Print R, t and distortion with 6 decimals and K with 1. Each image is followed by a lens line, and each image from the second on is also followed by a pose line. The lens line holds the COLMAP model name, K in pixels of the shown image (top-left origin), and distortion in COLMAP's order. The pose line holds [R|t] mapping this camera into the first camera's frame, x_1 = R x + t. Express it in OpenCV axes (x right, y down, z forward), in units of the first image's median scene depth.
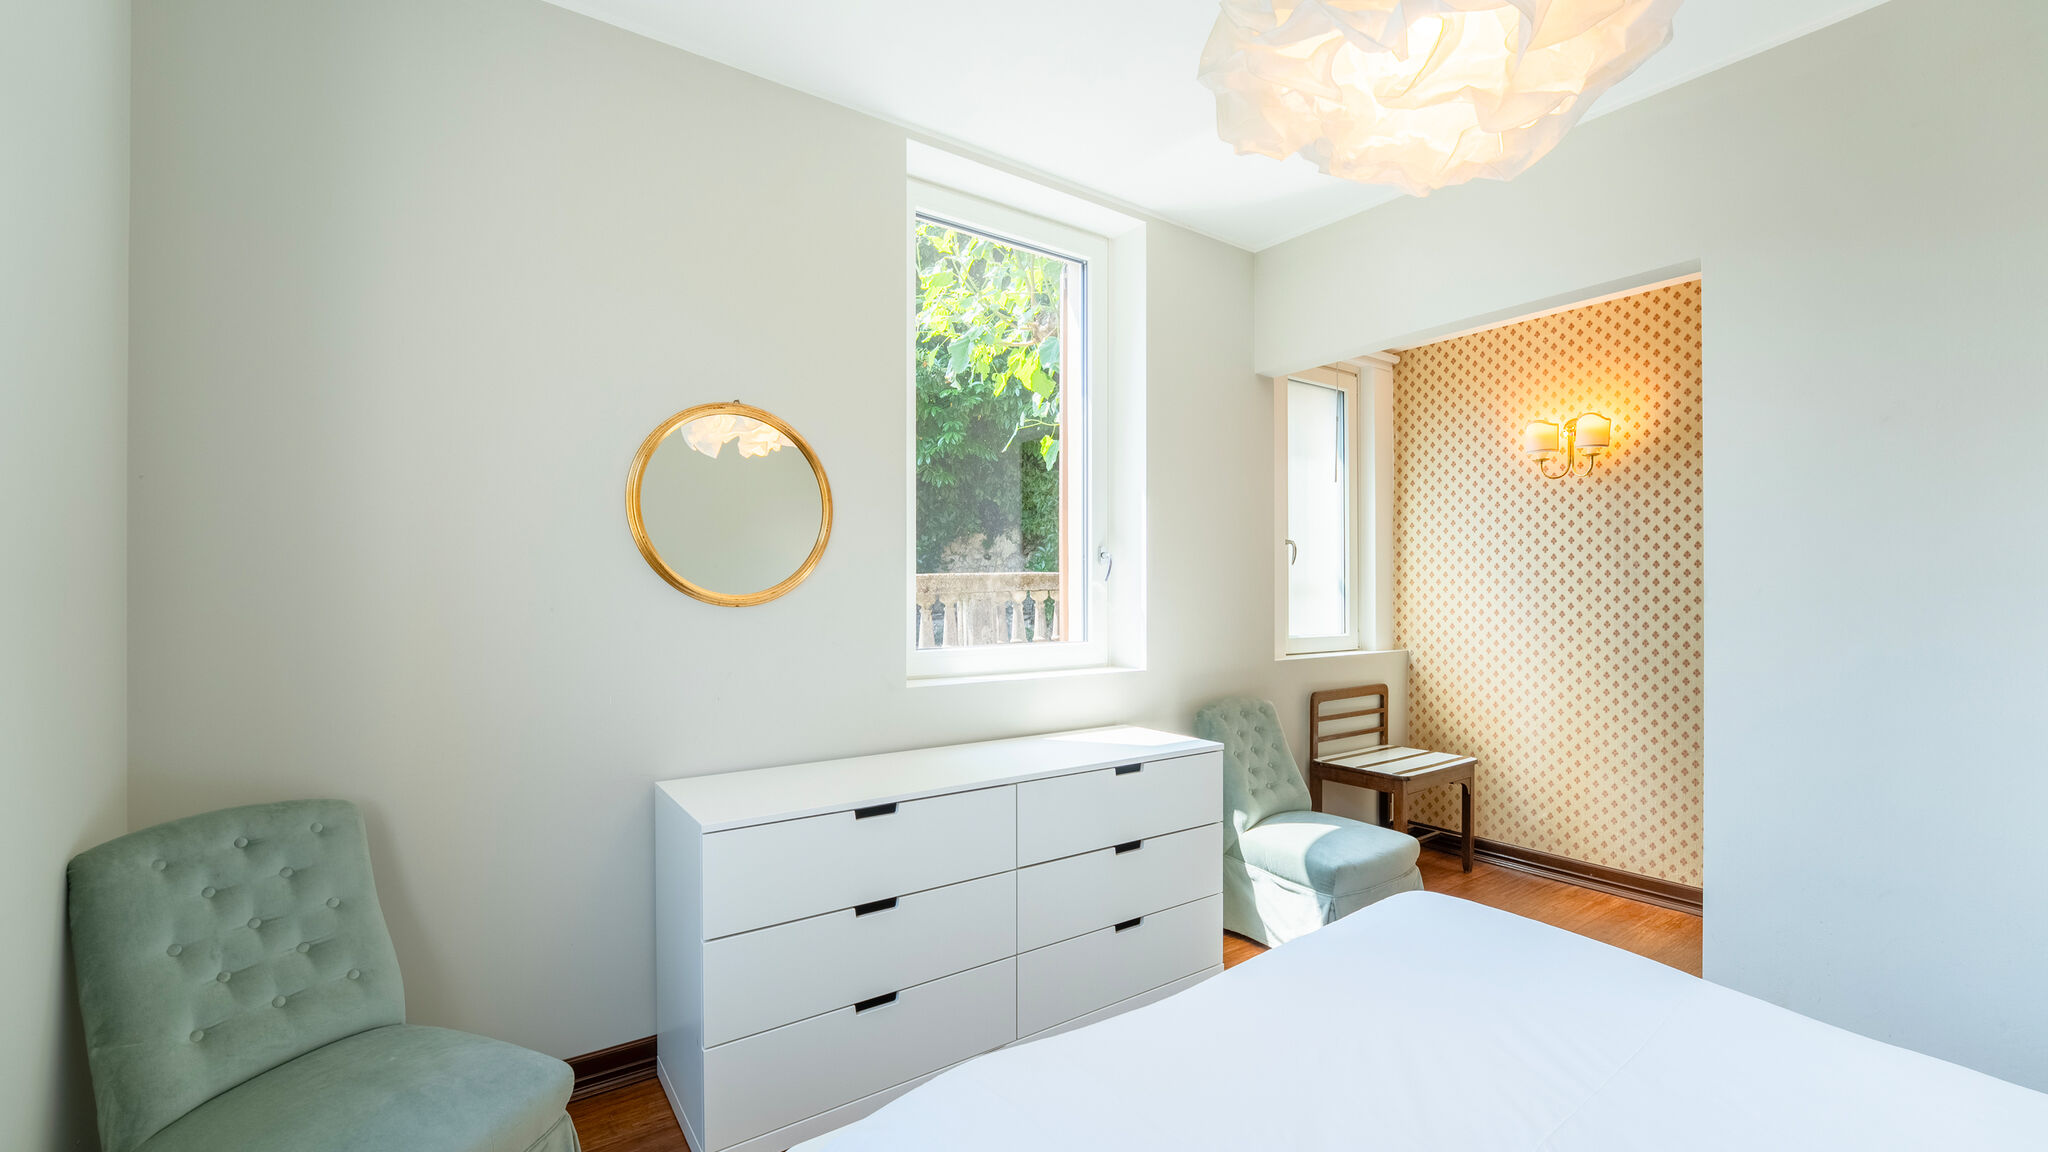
lens RADIAL K [[833.4, 0, 1026.0], [0, 833.4, 567.8], [0, 0, 1]] dist [-0.003809, -0.000516]
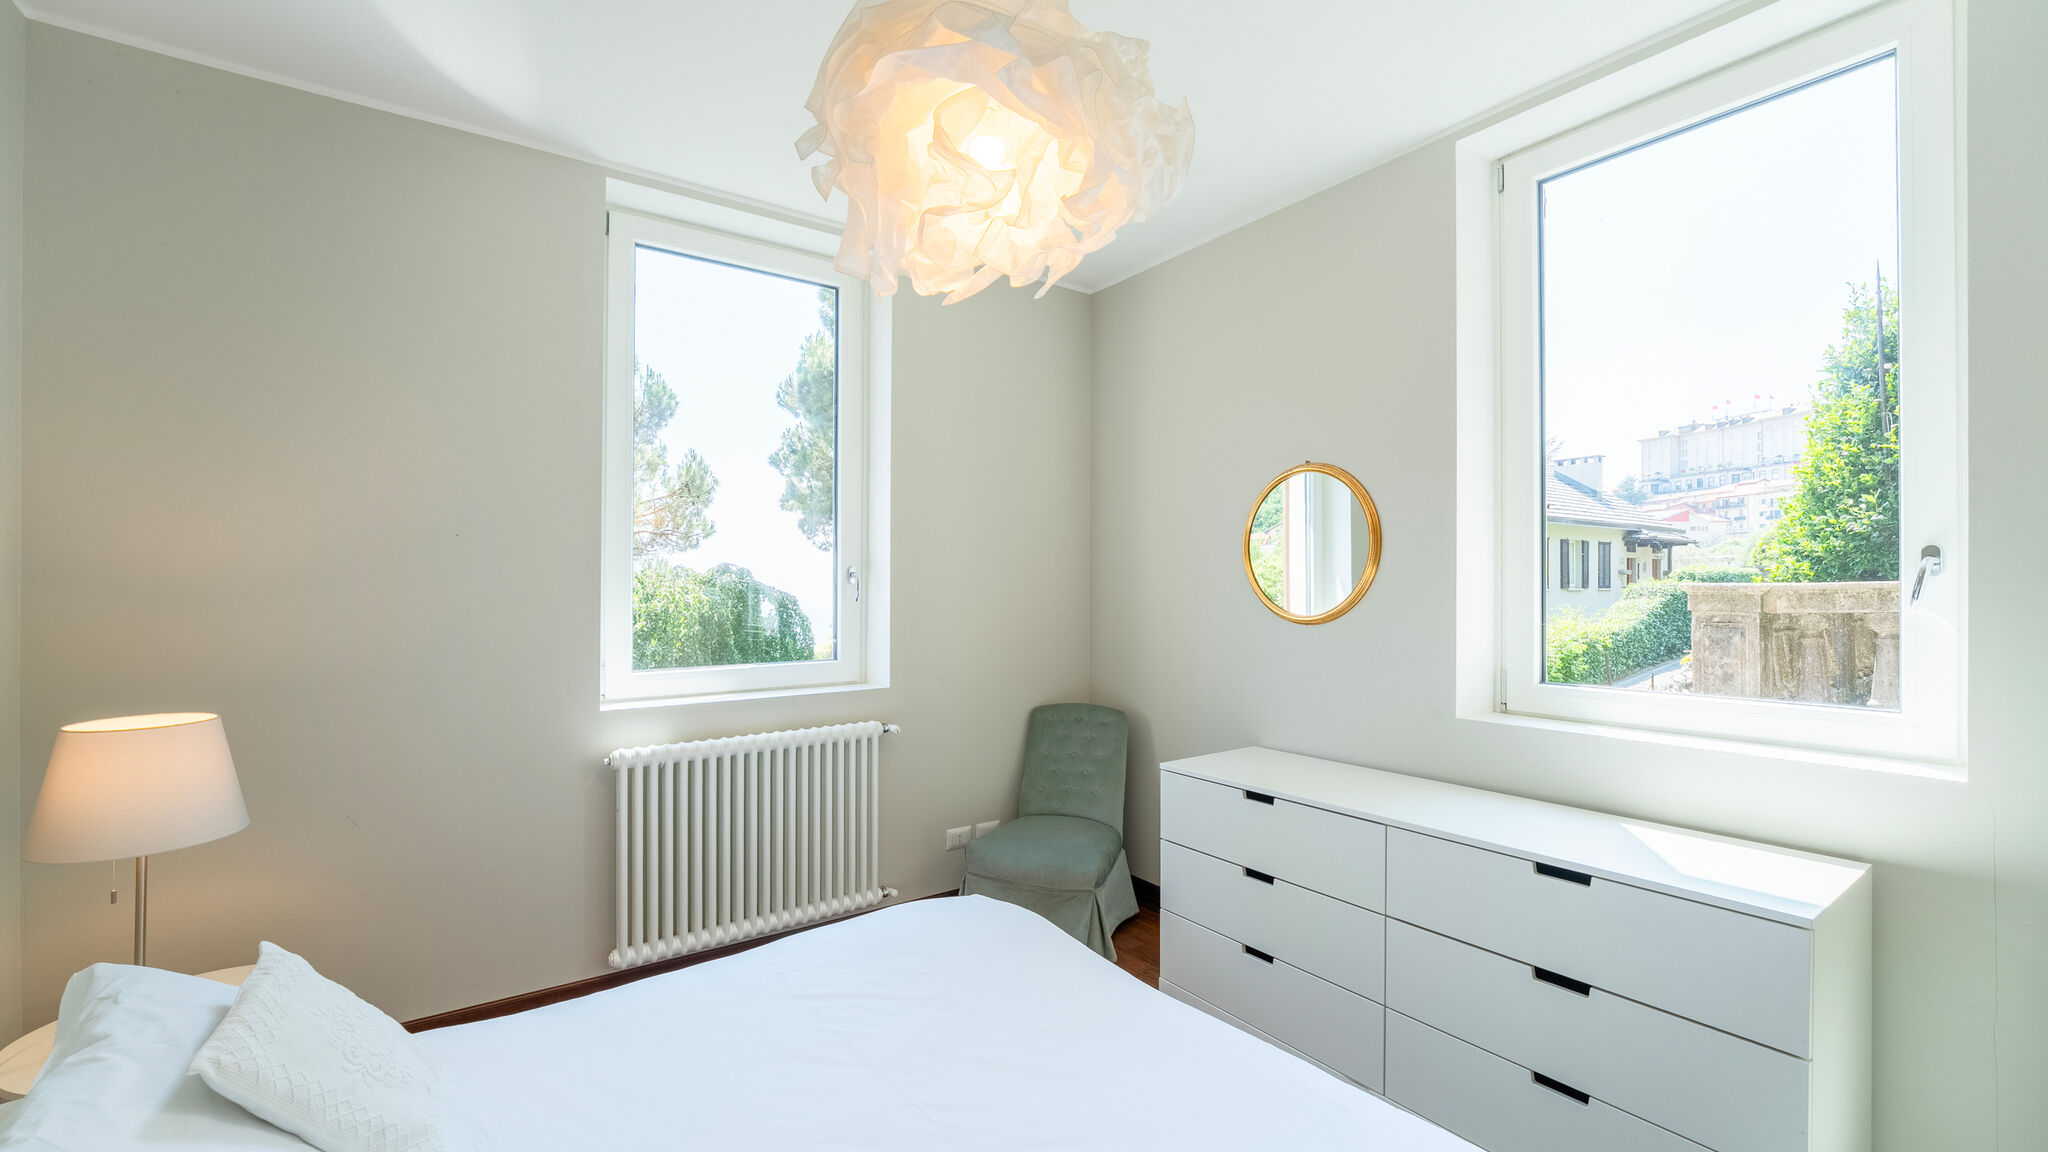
lens RADIAL K [[833.4, 0, 1032.7], [0, 833.4, 586.6], [0, 0, 1]] dist [-0.003809, -0.000516]
pose [[0.002921, -0.014467, -0.999891, 0.937160], [0.016012, 0.999768, -0.014419, -0.004733], [0.999868, -0.015968, 0.003152, 0.600714]]
